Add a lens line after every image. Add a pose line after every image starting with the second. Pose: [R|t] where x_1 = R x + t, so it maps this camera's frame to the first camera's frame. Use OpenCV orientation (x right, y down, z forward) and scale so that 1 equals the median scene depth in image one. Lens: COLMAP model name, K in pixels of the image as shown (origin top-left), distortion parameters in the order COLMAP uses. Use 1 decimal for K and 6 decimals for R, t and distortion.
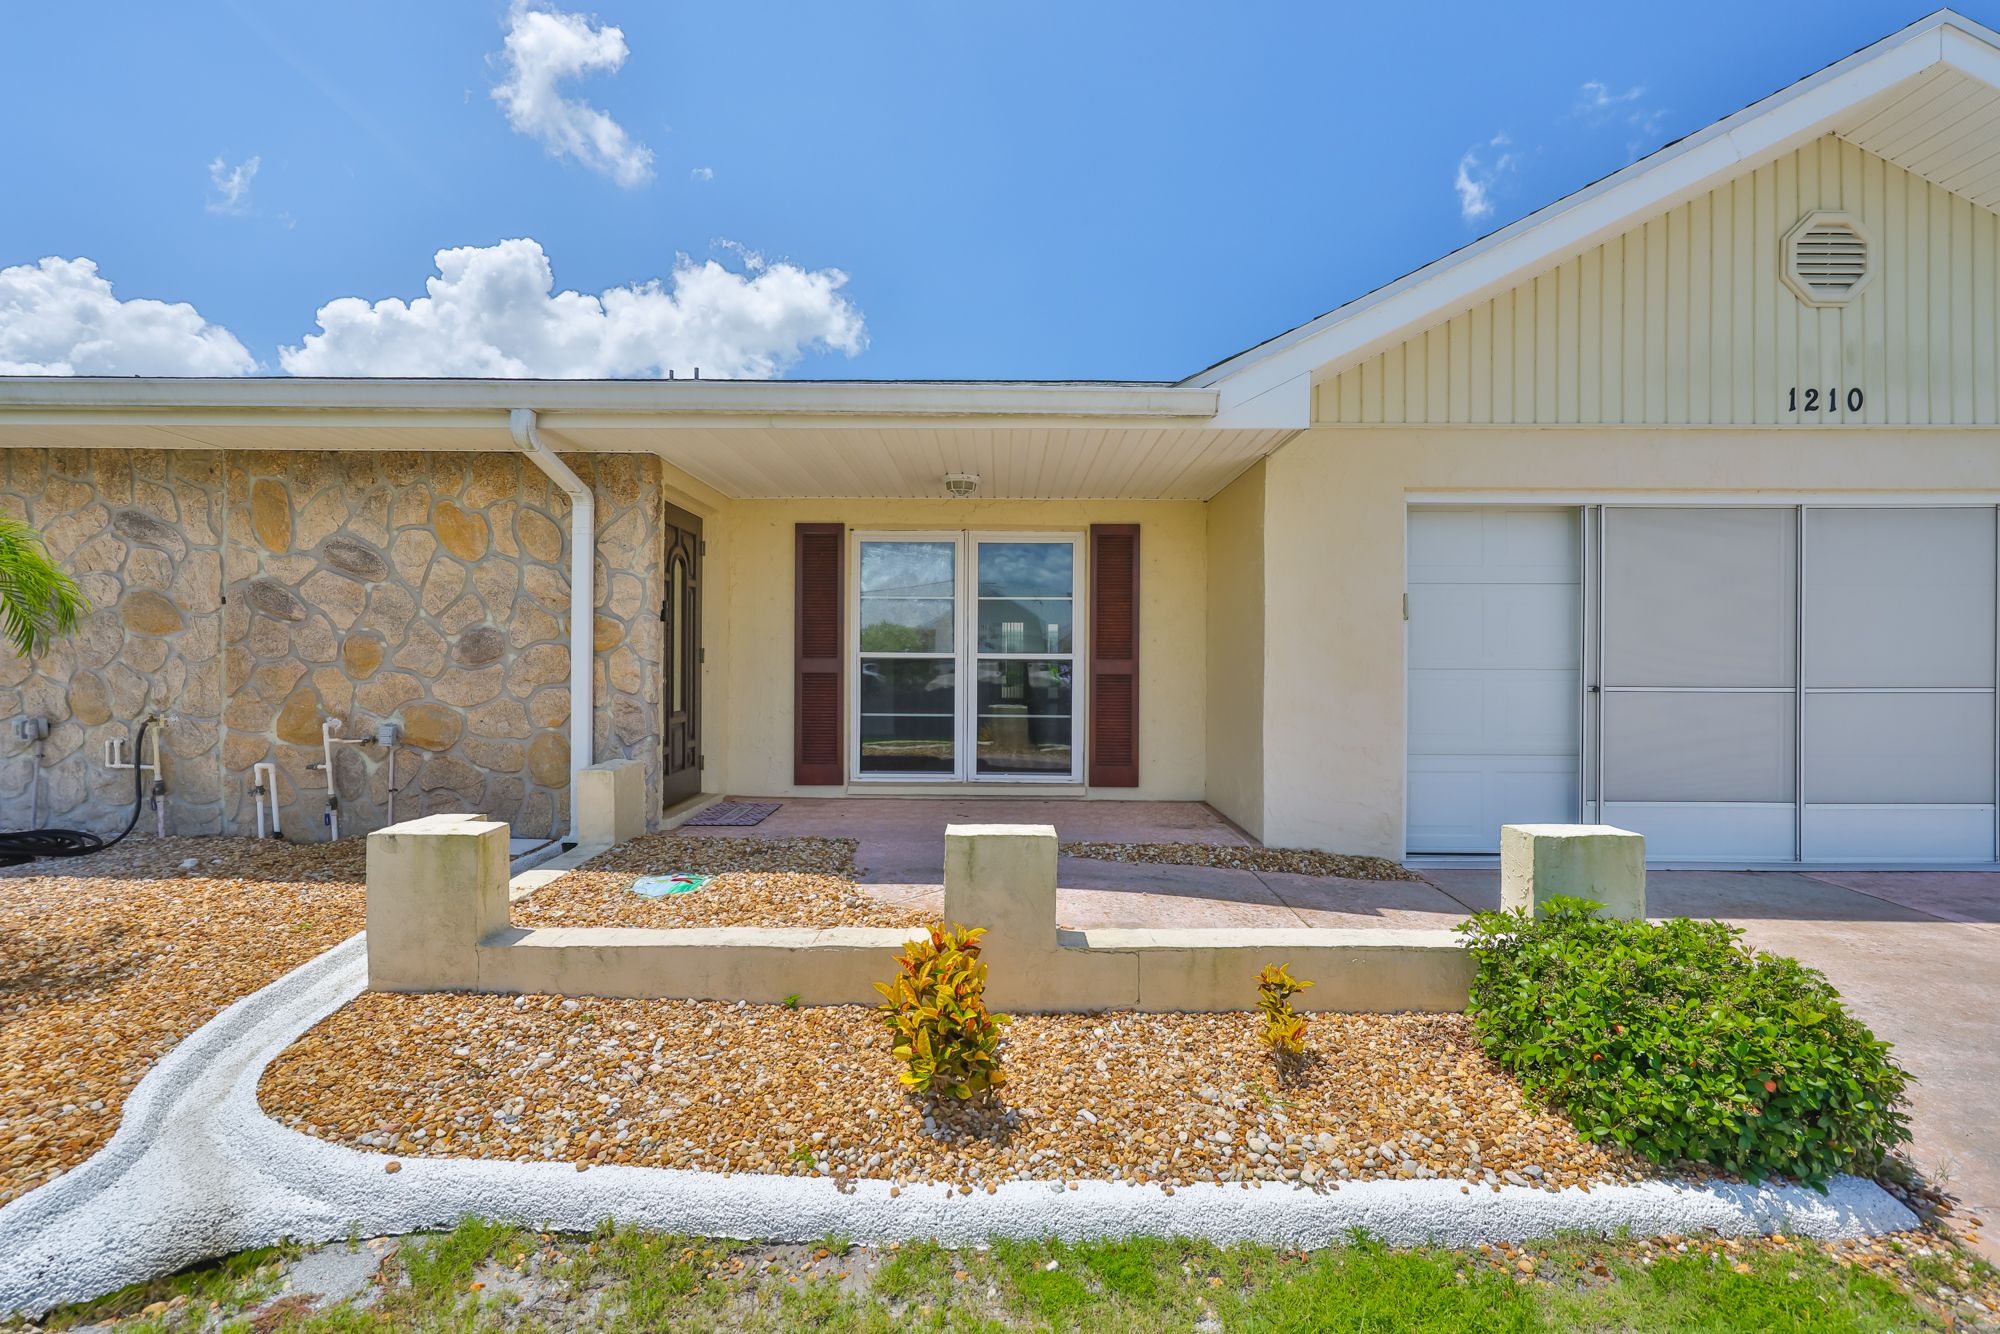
lens RADIAL K [[865.3, 0, 1014.2], [0, 865.3, 664.2], [0, 0, 1]] dist [-0.003683, -0.000371]
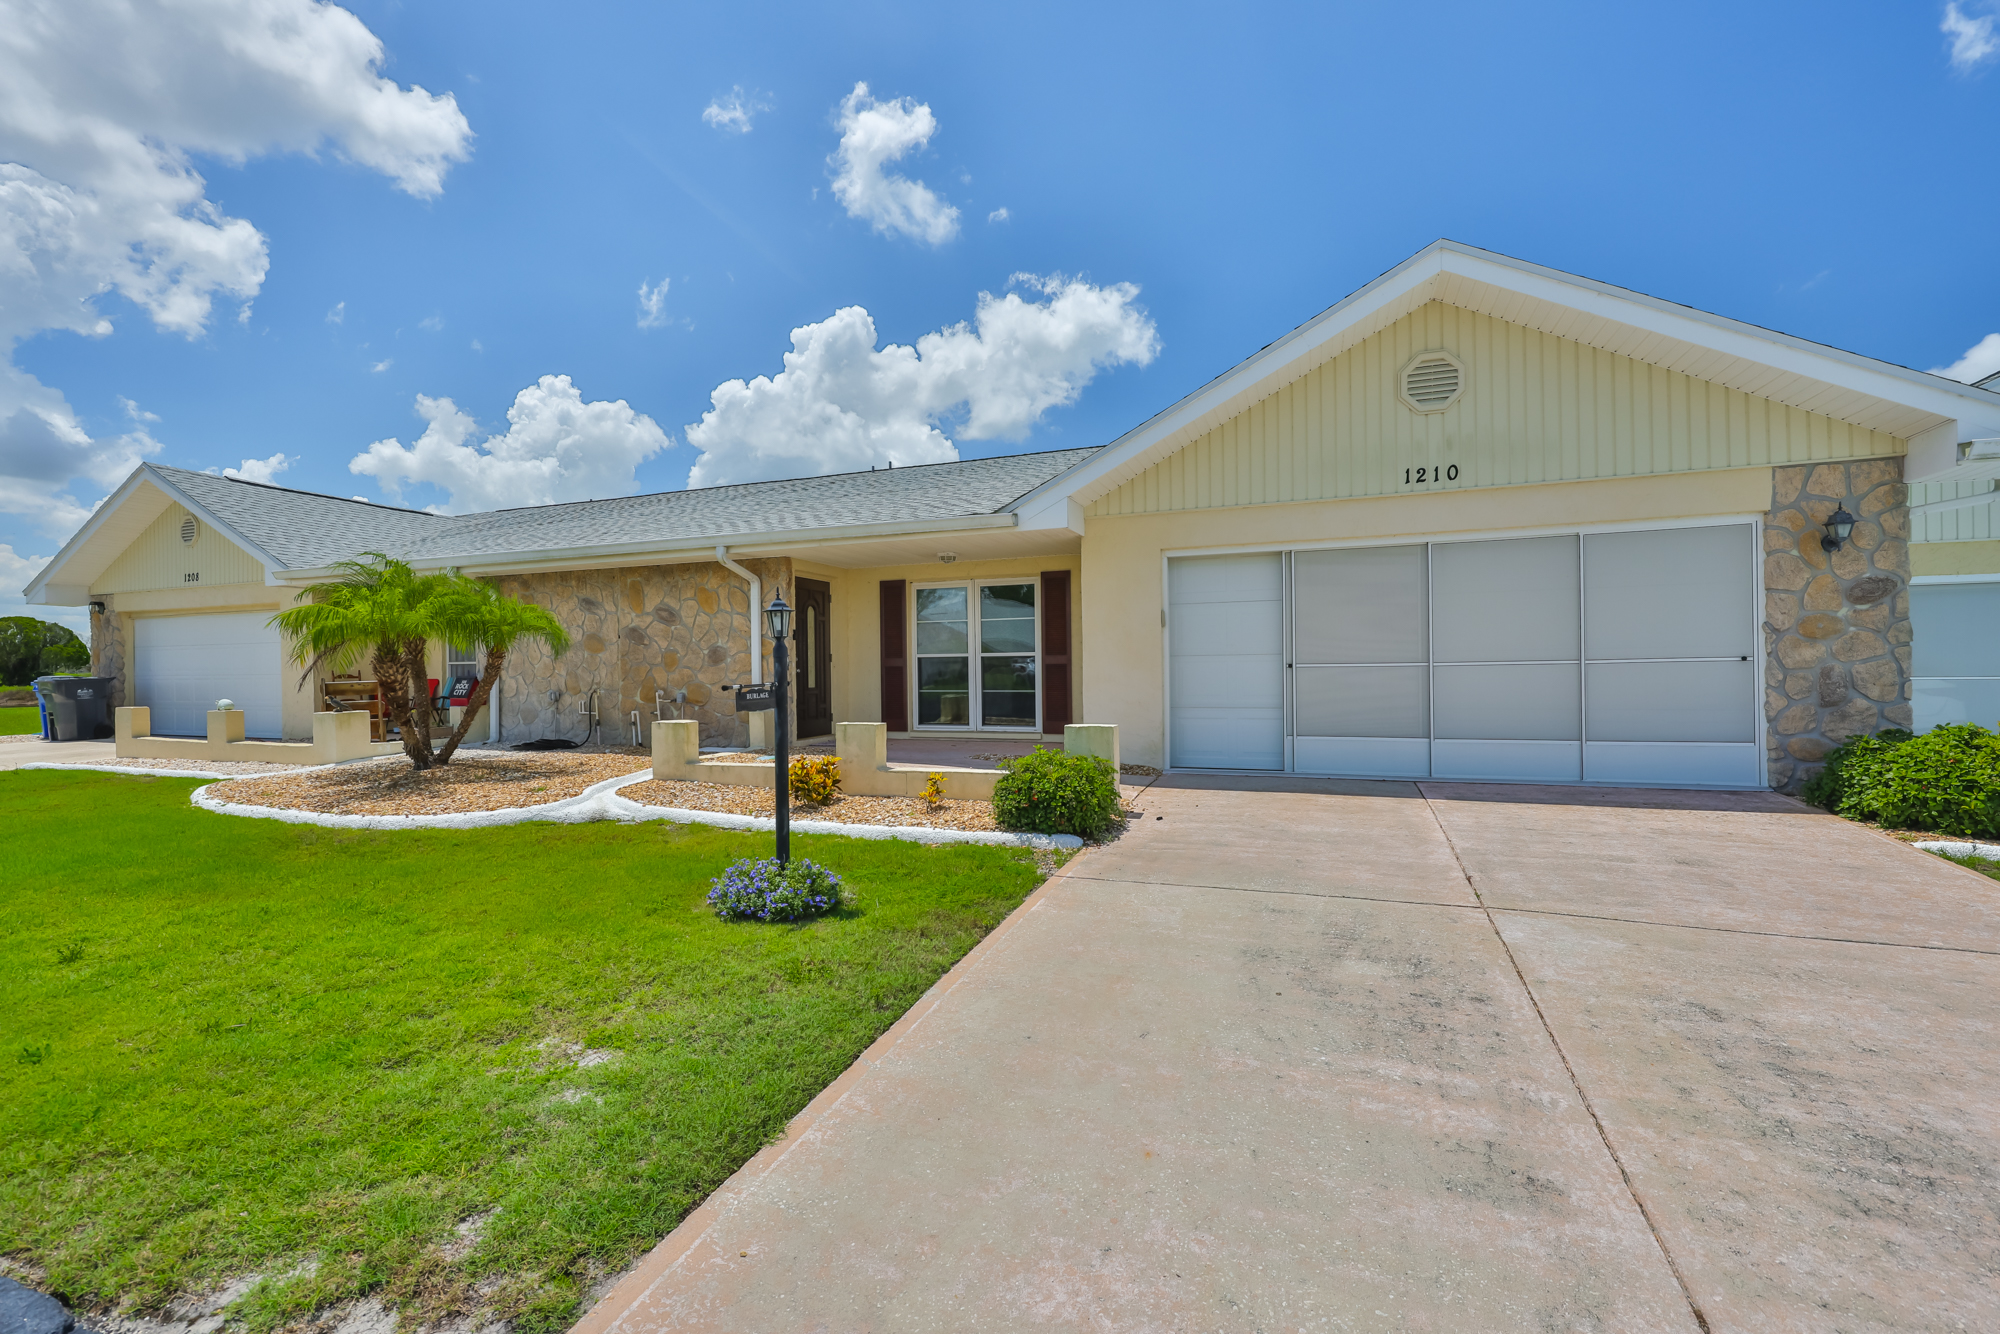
lens RADIAL K [[880.0, 0, 1000.0], [0, 880.0, 667.0], [0, 0, 1]] dist [-0.026370, -0.000144]
pose [[0.934414, -0.018286, -0.355720, 0.624143], [0.016140, 0.999829, -0.009001, 0.031174], [0.355824, 0.002669, 0.934549, -0.589824]]
